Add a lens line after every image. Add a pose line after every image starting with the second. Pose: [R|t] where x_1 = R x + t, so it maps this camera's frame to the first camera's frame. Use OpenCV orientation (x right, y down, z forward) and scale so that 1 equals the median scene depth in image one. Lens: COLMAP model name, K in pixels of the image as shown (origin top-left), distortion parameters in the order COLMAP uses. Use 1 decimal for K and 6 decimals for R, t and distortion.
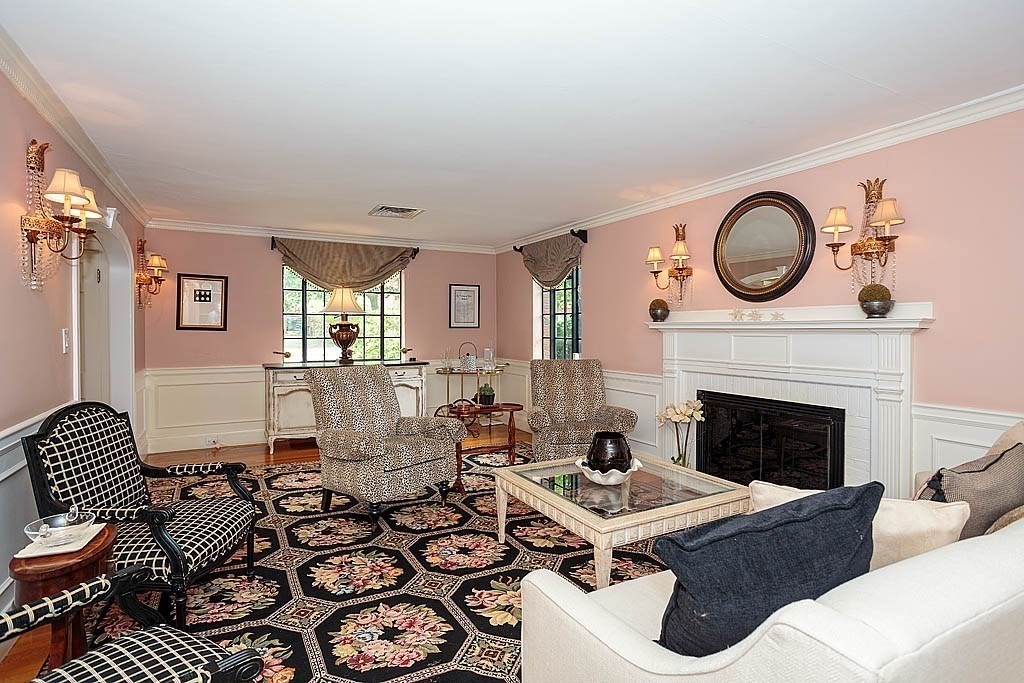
lens RADIAL K [[511.9, 0, 507.9], [0, 511.9, 332.0], [0, 0, 1]] dist [-0.027921, 0.009927]
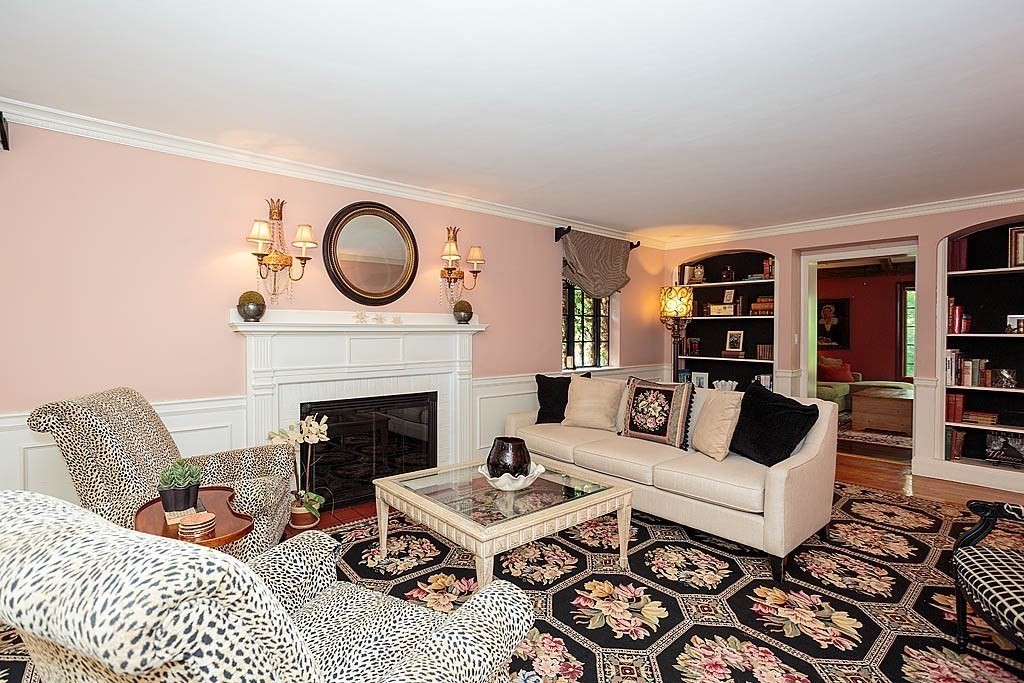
lens RADIAL K [[485.2, 0, 510.5], [0, 485.2, 344.3], [0, 0, 1]] dist [-0.016222, 0.001011]
pose [[-0.210974, -0.024578, 0.977183, -0.664421], [0.007020, 0.999620, 0.026658, -0.005069], [-0.977467, 0.012484, -0.210721, 1.136506]]
